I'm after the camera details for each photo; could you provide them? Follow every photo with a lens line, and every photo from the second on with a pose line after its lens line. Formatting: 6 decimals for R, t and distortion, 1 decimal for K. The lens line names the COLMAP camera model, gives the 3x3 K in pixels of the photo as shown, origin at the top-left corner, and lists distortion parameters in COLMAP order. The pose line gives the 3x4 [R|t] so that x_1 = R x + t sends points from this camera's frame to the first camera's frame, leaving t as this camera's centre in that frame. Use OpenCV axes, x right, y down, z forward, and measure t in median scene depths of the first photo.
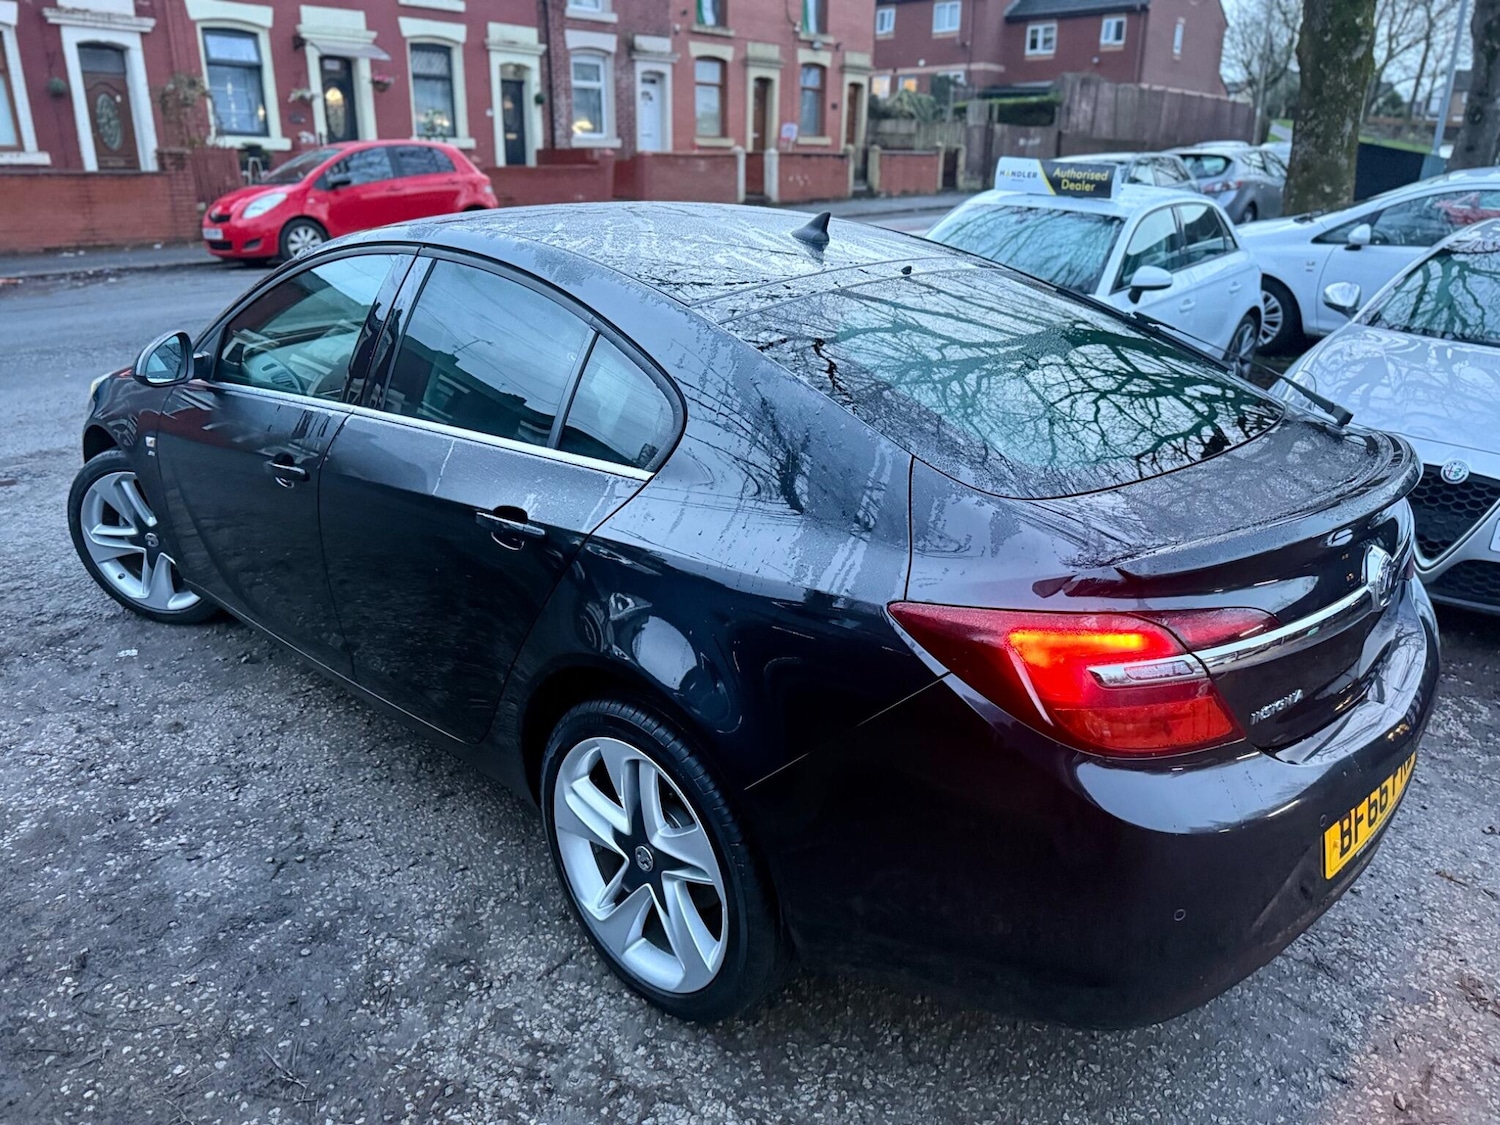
lens RADIAL K [[1070.4, 0, 759.5], [0, 1070.4, 545.9], [0, 0, 1]] dist [0.022058, -0.027574]
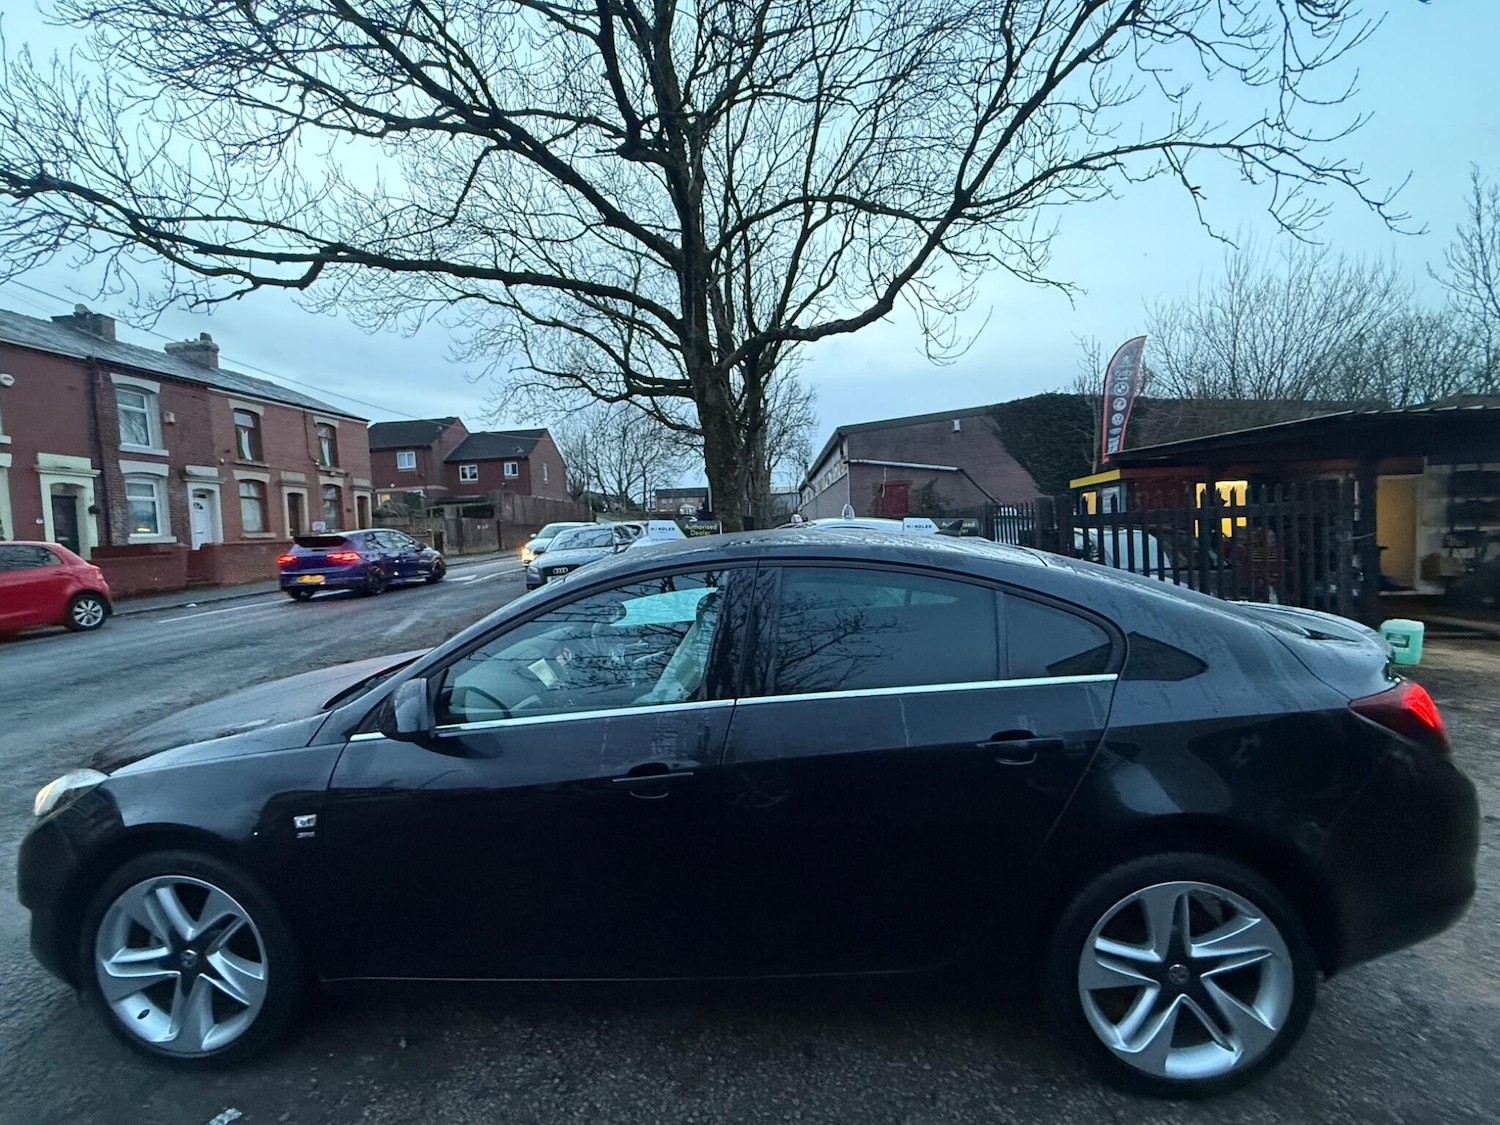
lens RADIAL K [[624.0, 0, 737.6], [0, 624.0, 565.0], [0, 0, 1]] dist [-0.000085, 0.000905]
pose [[0.780850, -0.081932, 0.619323, -0.244199], [0.260384, 0.943830, -0.203433, -0.040647], [-0.567868, 0.320113, 0.758323, 0.144043]]
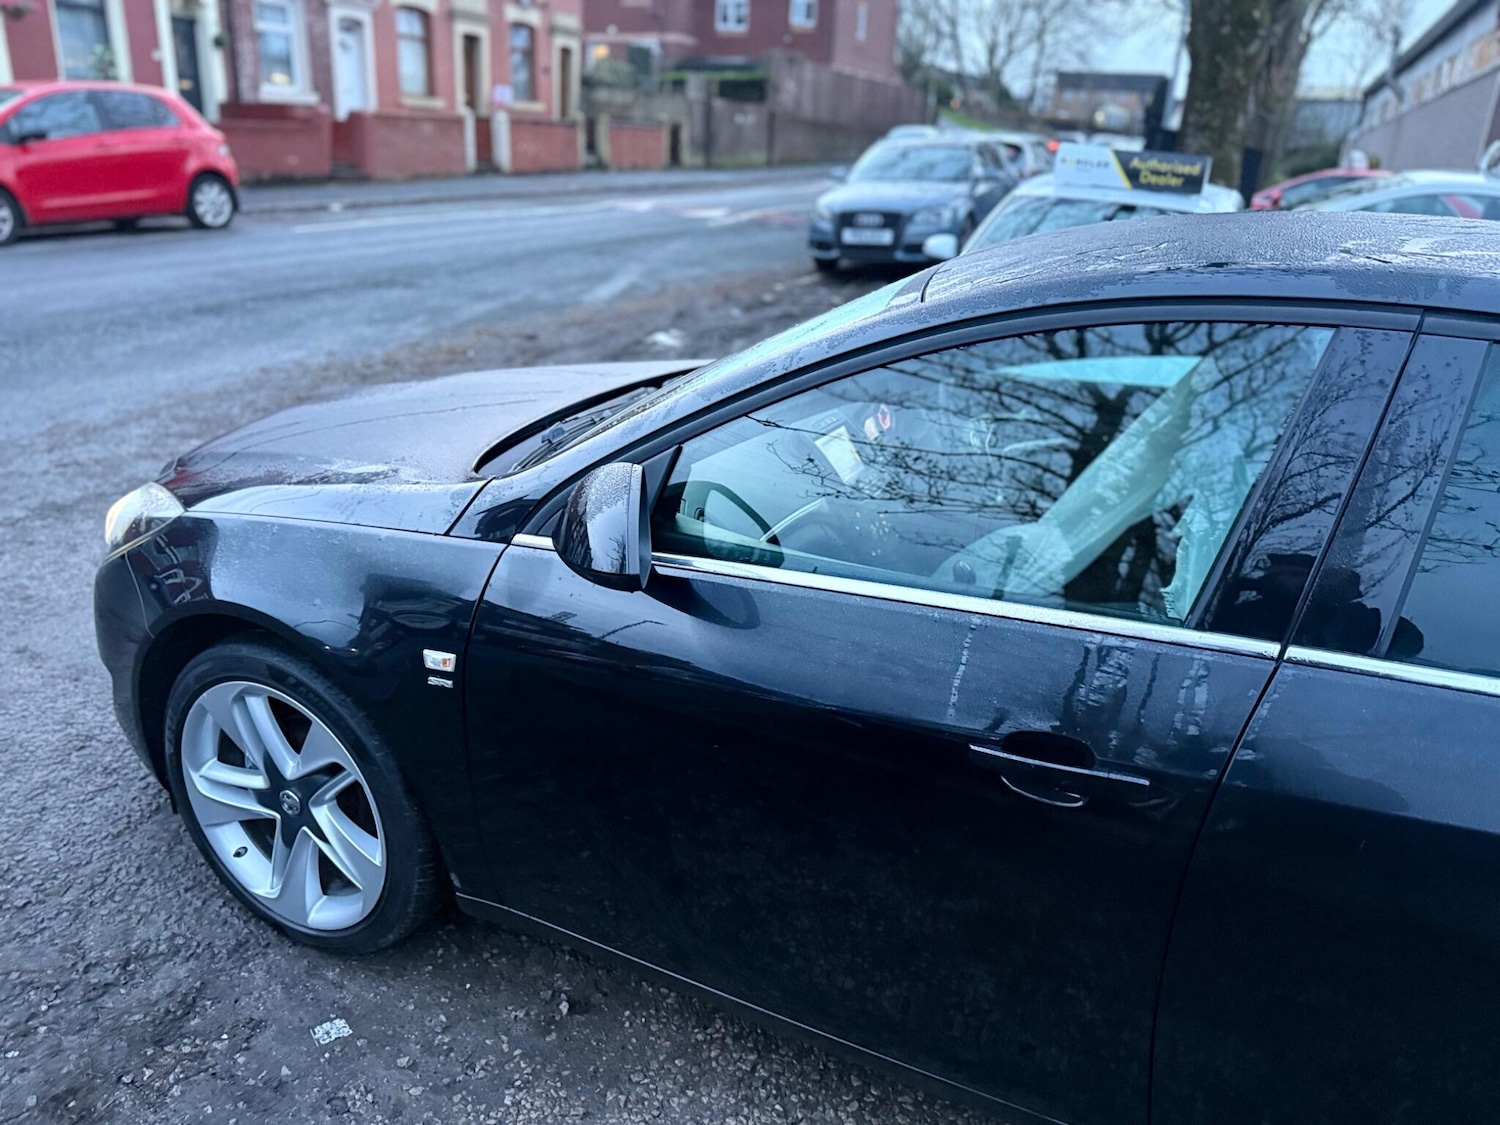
lens RADIAL K [[1070.5, 0, 754.7], [0, 1070.5, 554.7], [0, 0, 1]] dist [0.017867, -0.022962]
pose [[0.955833, -0.071185, 0.285159, -0.232746], [0.062345, 0.997254, 0.039971, -0.068389], [-0.287221, -0.020427, 0.957647, 0.200216]]
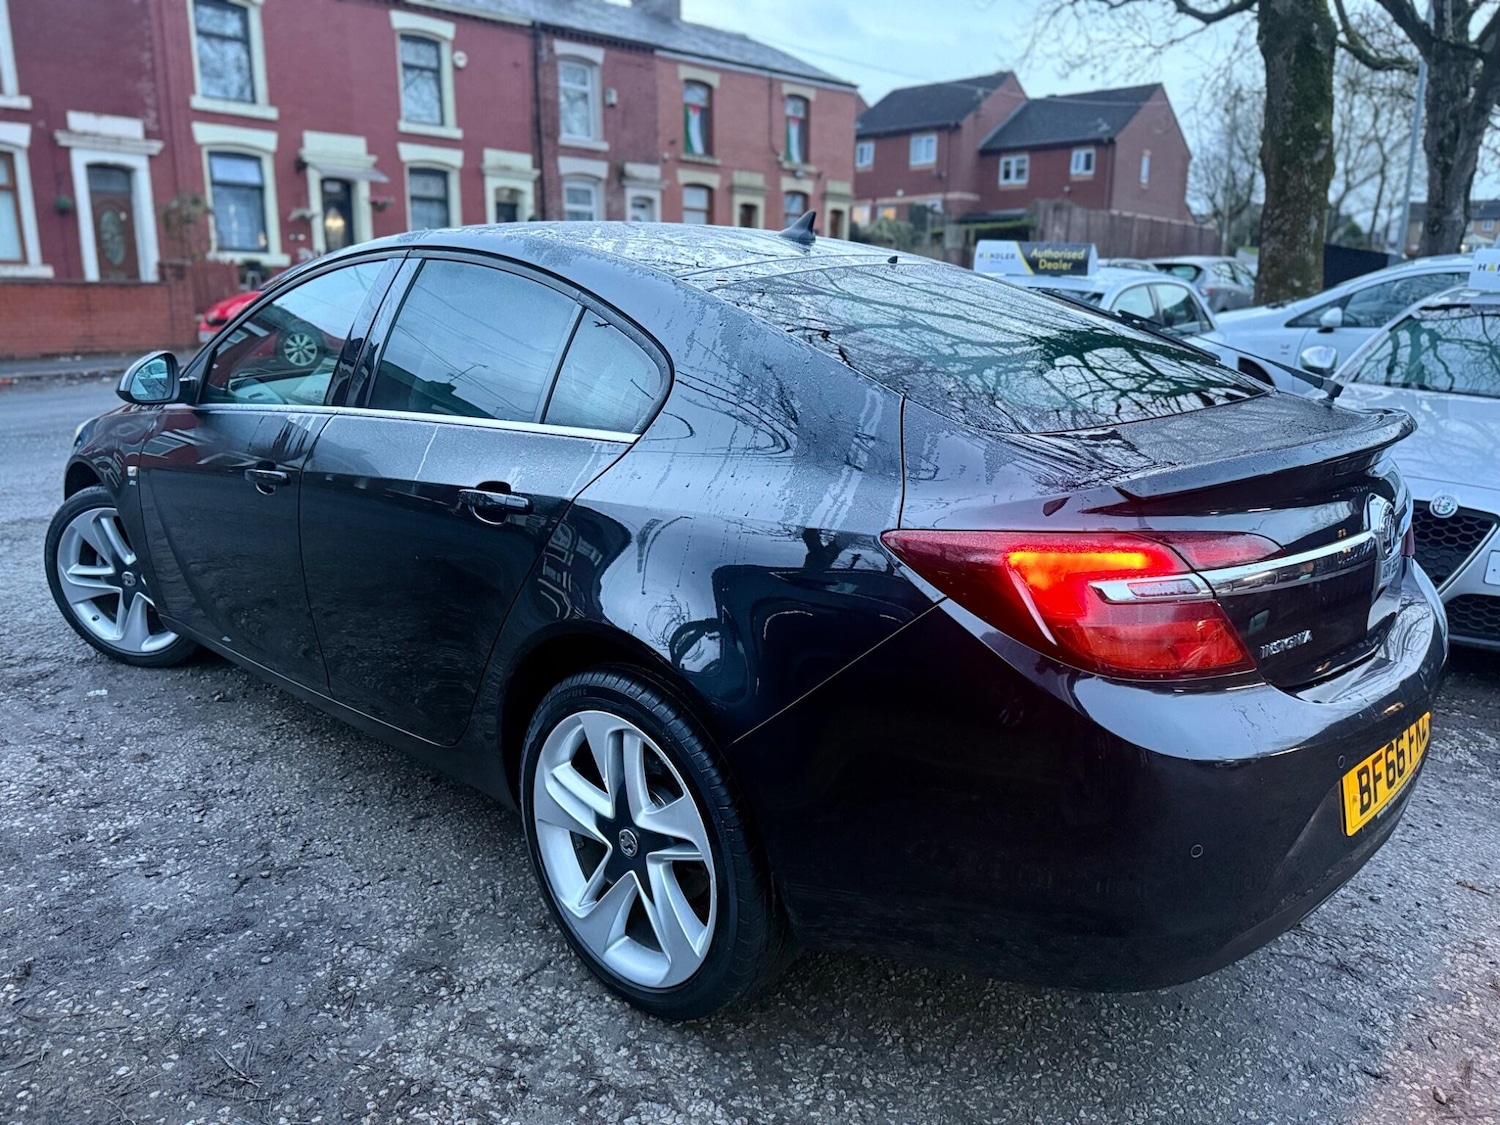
lens RADIAL K [[1070.5, 0, 754.7], [0, 1070.5, 554.7], [0, 0, 1]] dist [0.017867, -0.022962]
pose [[0.999959, -0.004525, 0.007879, -0.000479], [0.005306, 0.994759, -0.102114, 0.034901], [-0.007375, 0.102151, 0.994742, 0.007949]]
